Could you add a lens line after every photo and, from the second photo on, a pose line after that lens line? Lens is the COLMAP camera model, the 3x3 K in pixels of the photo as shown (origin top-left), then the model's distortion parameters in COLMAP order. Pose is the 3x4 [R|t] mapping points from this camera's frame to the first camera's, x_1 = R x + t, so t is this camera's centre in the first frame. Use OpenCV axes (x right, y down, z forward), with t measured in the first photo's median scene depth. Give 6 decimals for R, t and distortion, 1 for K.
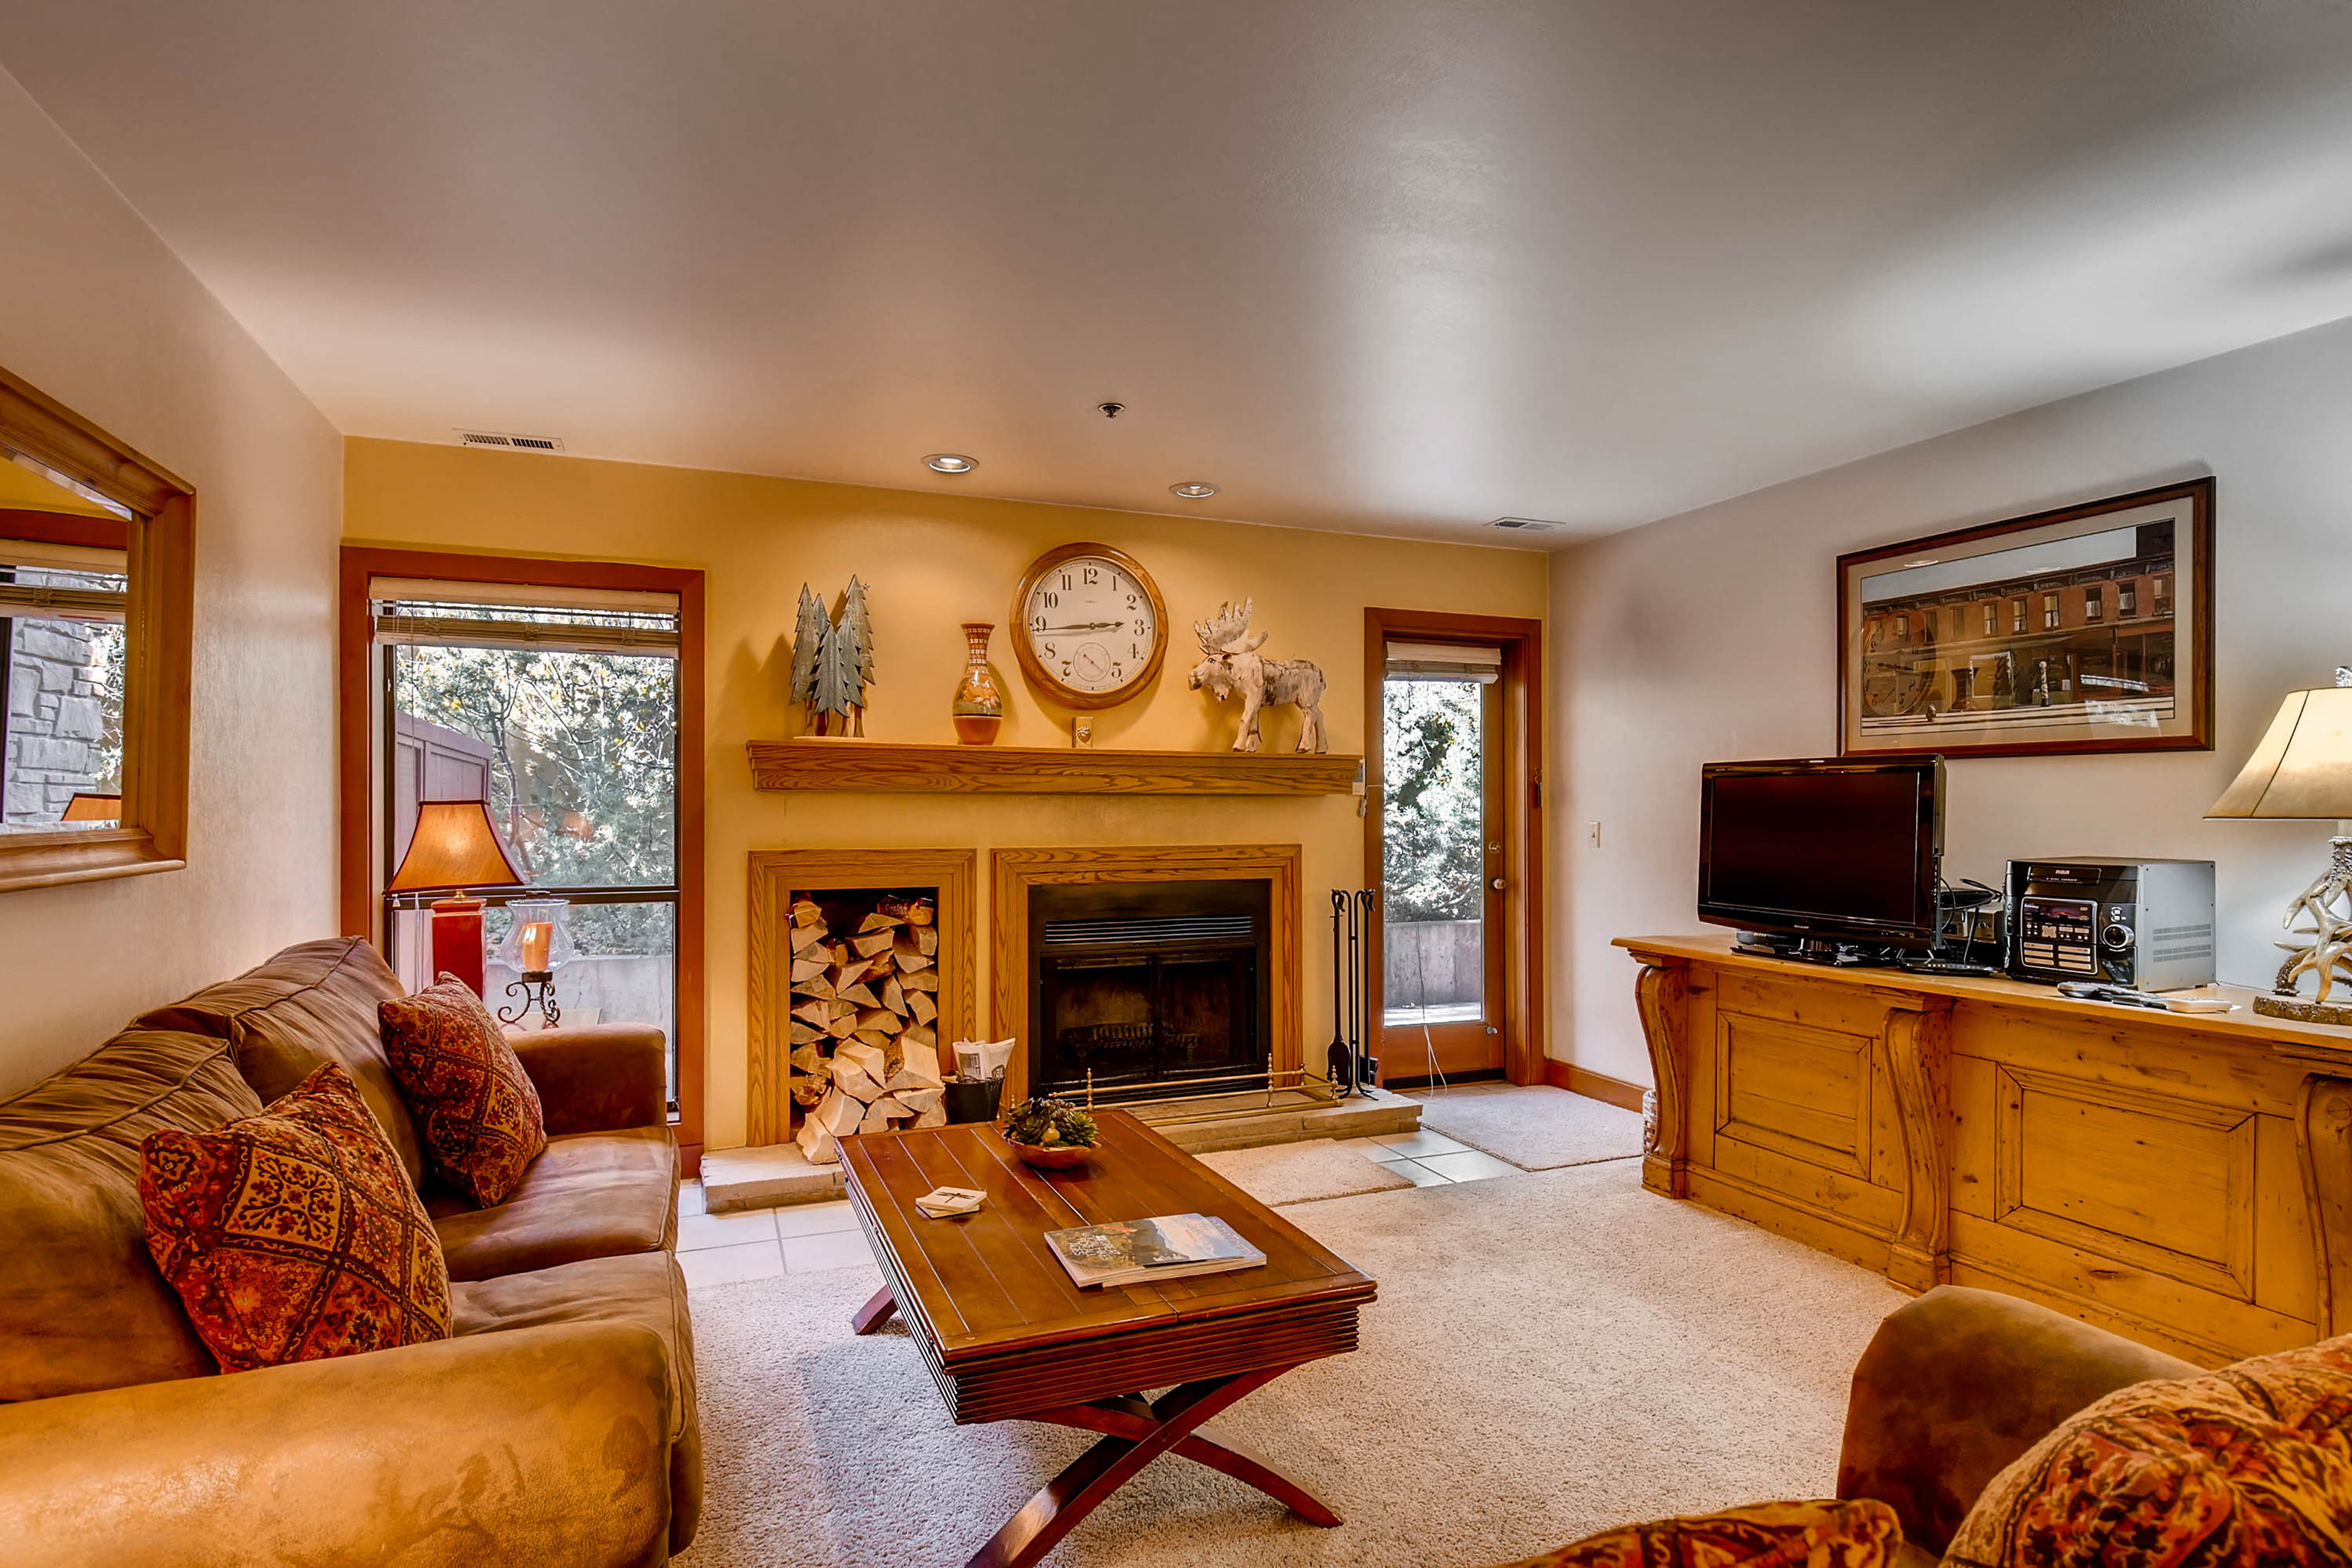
lens RADIAL K [[1206.7, 0, 1179.7], [0, 1206.7, 800.0], [0, 0, 1]] dist [0.006010, -0.000536]
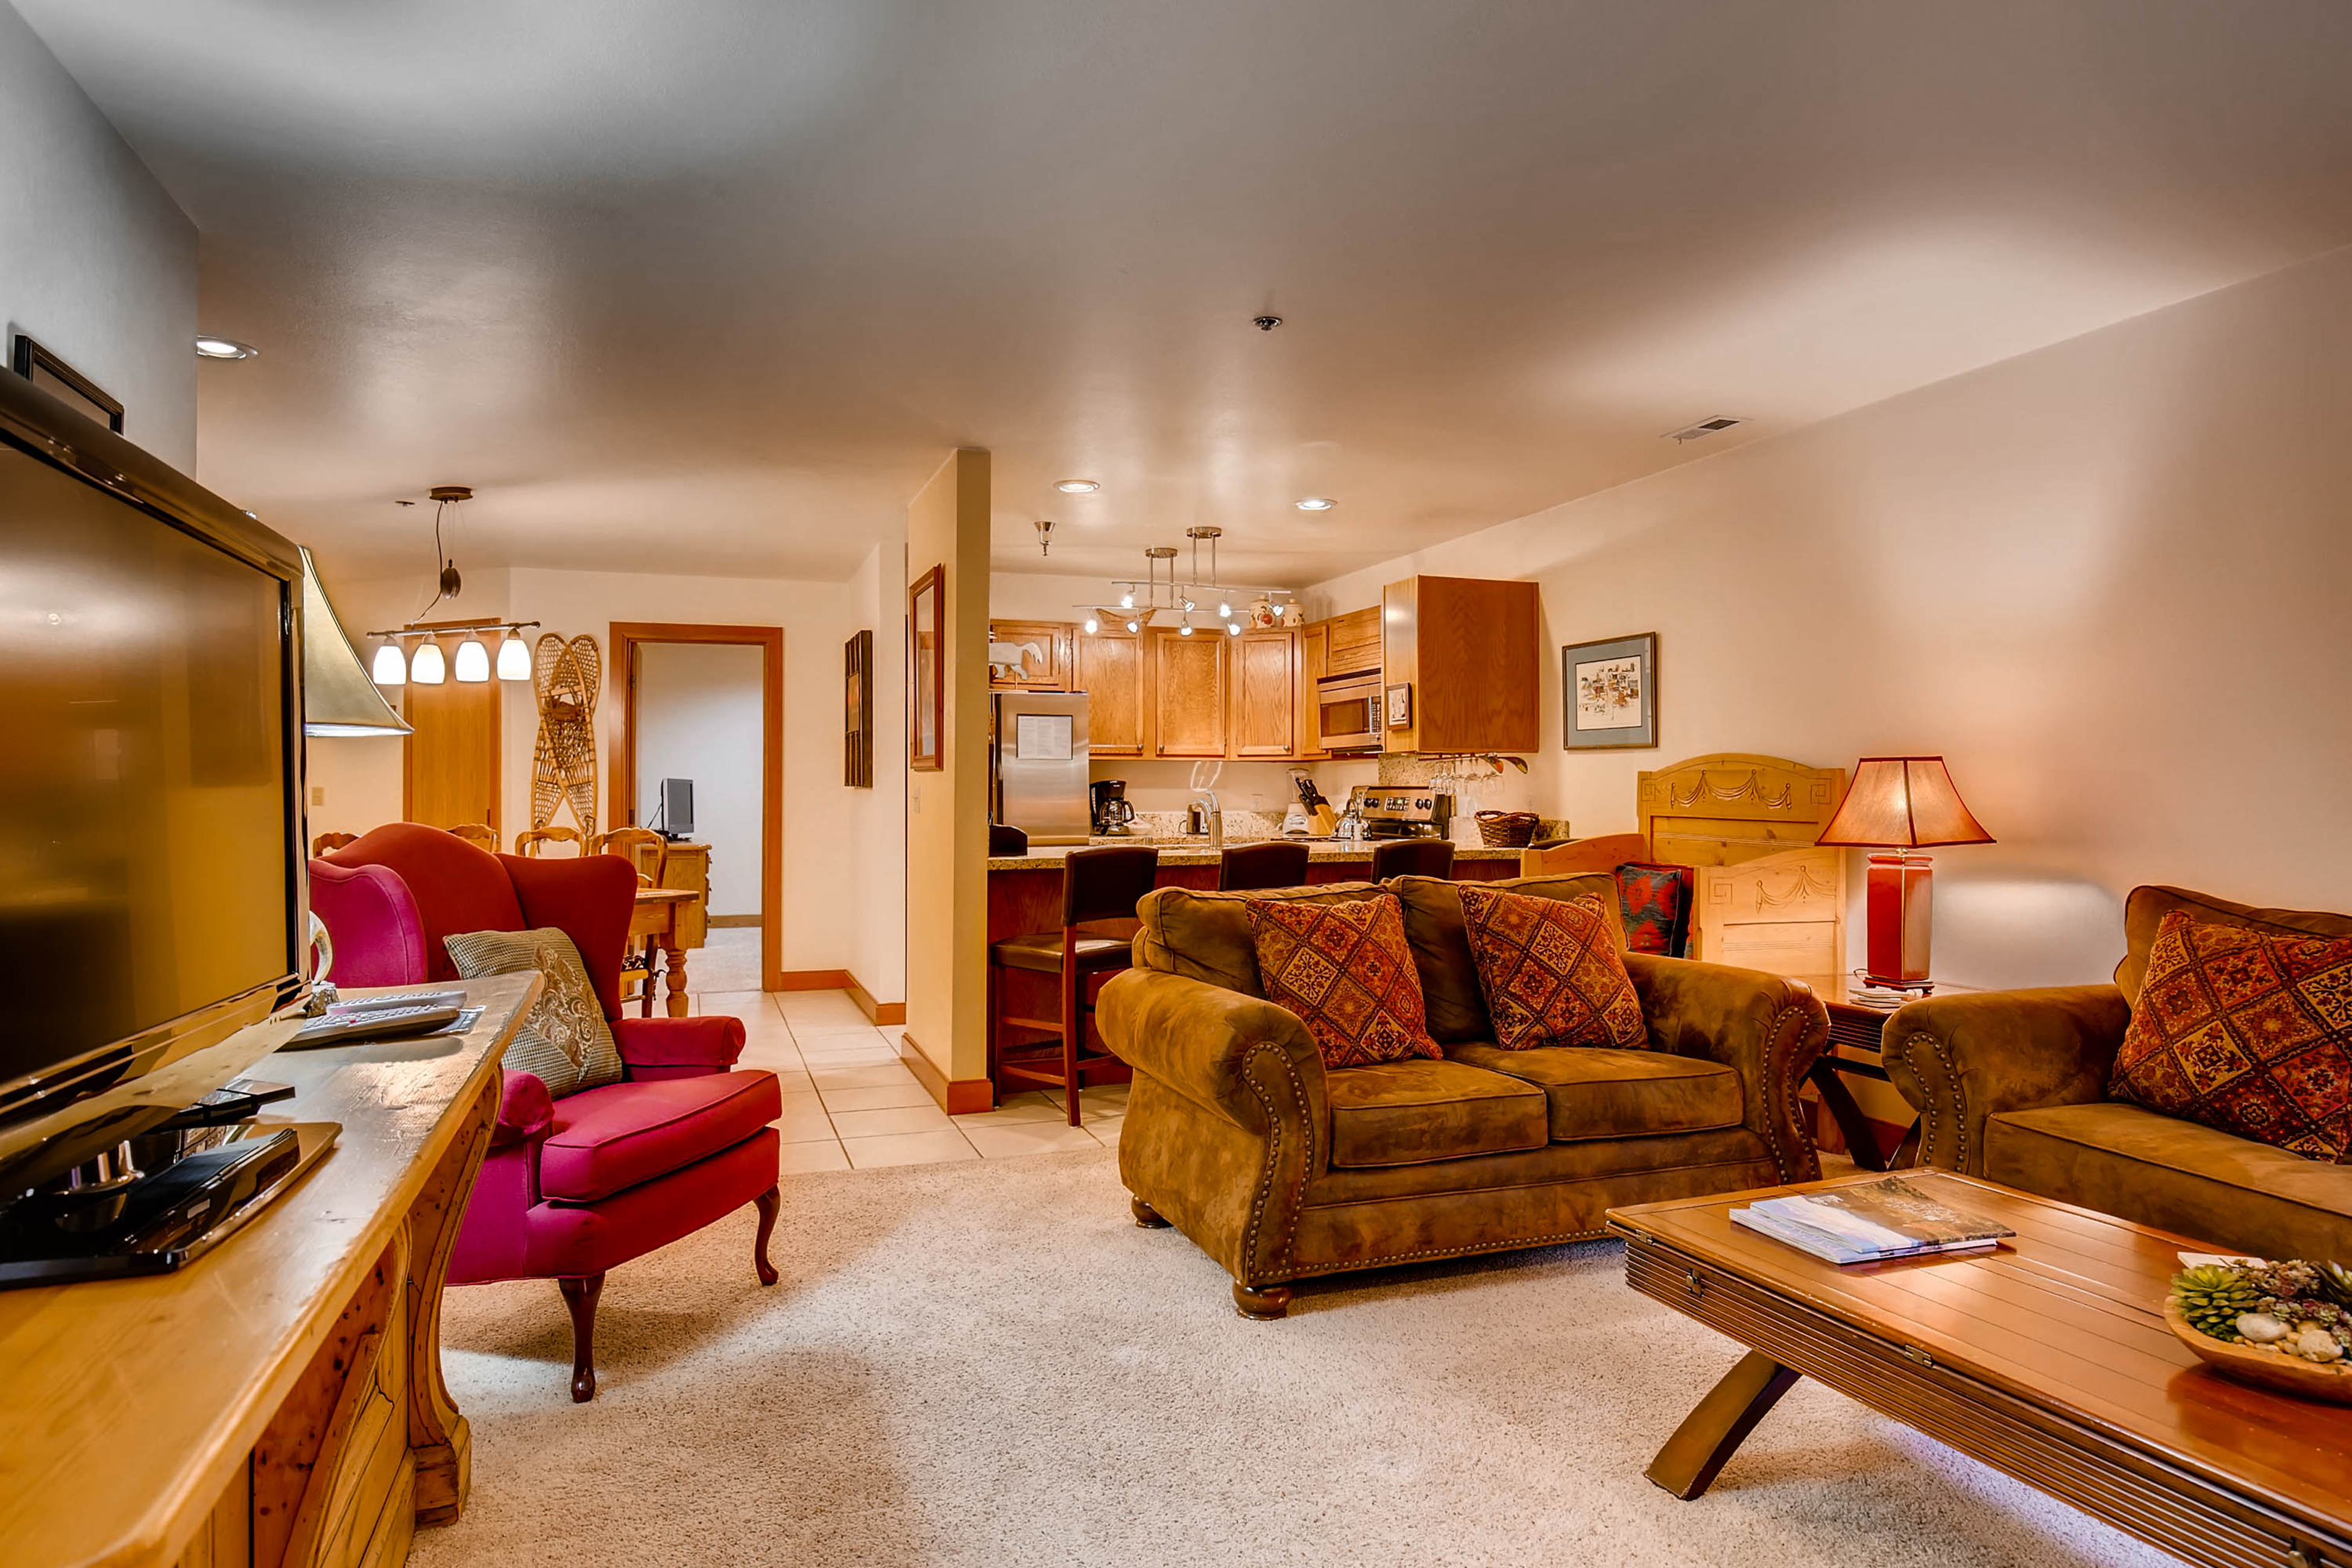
lens RADIAL K [[1395.2, 0, 1175.7], [0, 1395.2, 770.3], [0, 0, 1]] dist [0.021824, -0.002414]
pose [[-0.999184, -0.003420, 0.040254, 0.235332], [-0.004490, 0.999638, -0.026510, 0.034764], [-0.040149, -0.026669, -0.998838, 1.087861]]
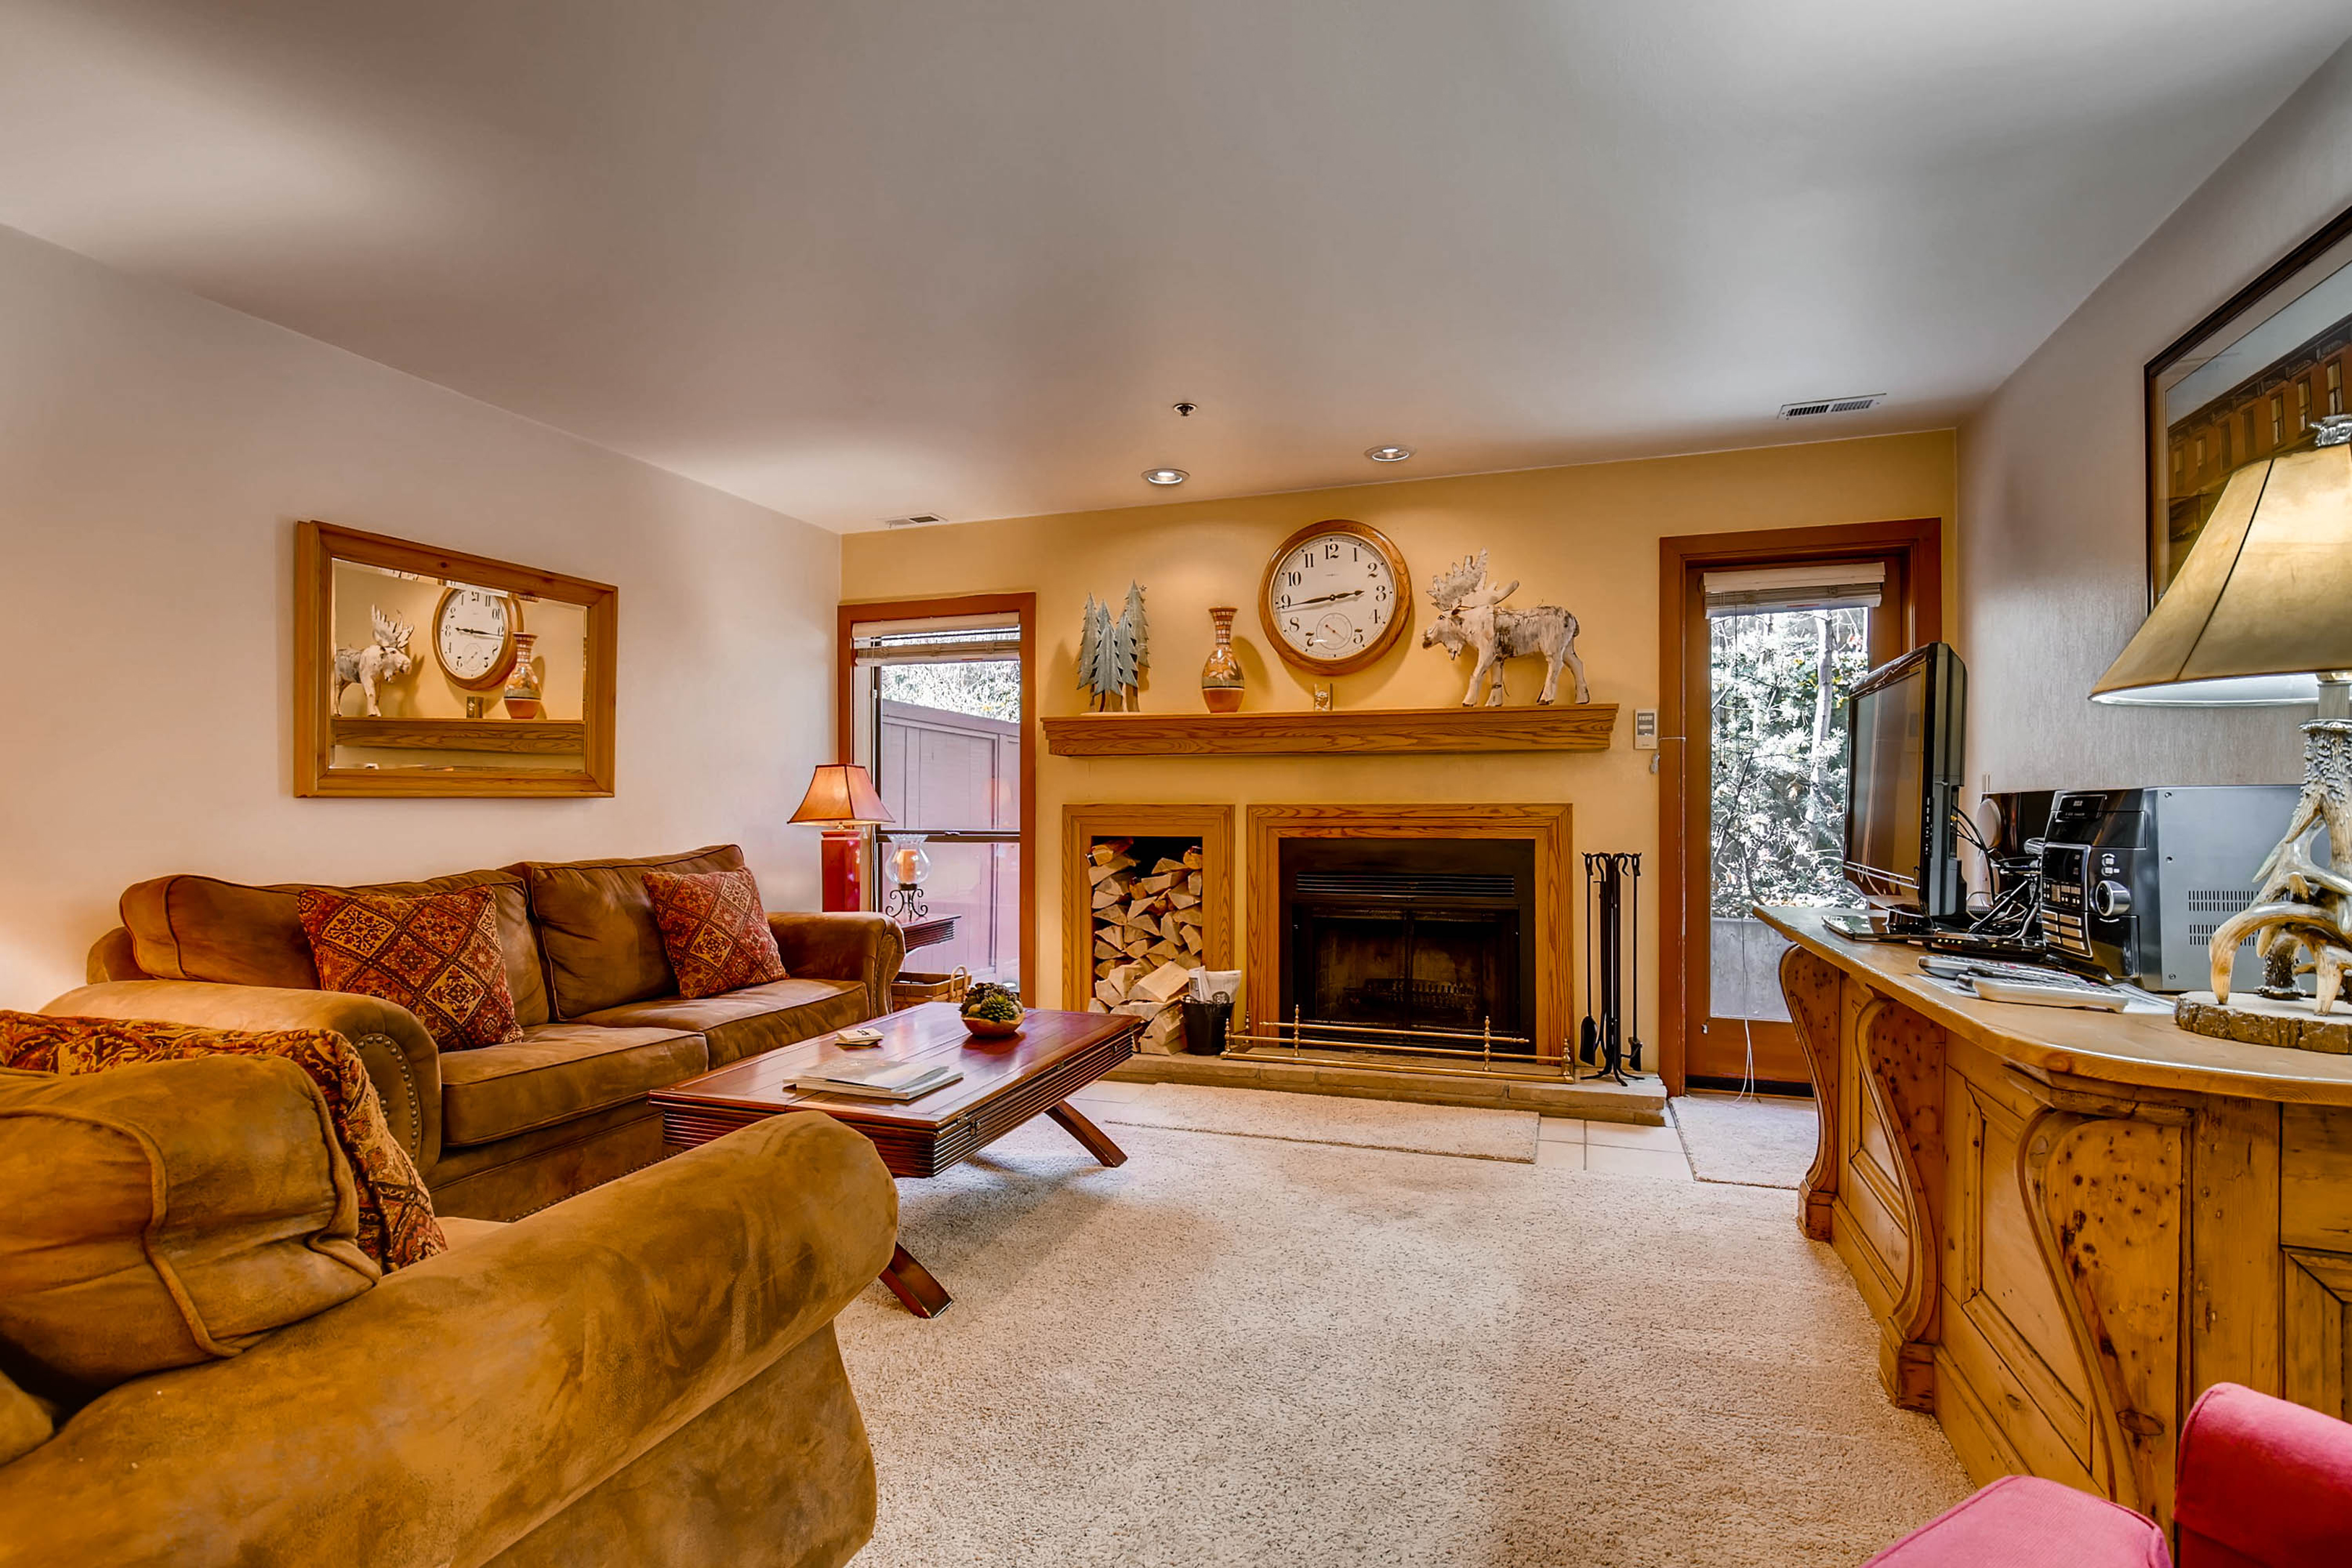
lens RADIAL K [[1174.3, 0, 1181.0], [0, 1174.3, 794.7], [0, 0, 1]] dist [0.009174, -0.000751]
pose [[0.748240, -0.008954, -0.663367, 0.562752], [0.006521, 0.999960, -0.006142, 0.039711], [0.663396, 0.000270, 0.748269, 0.140893]]
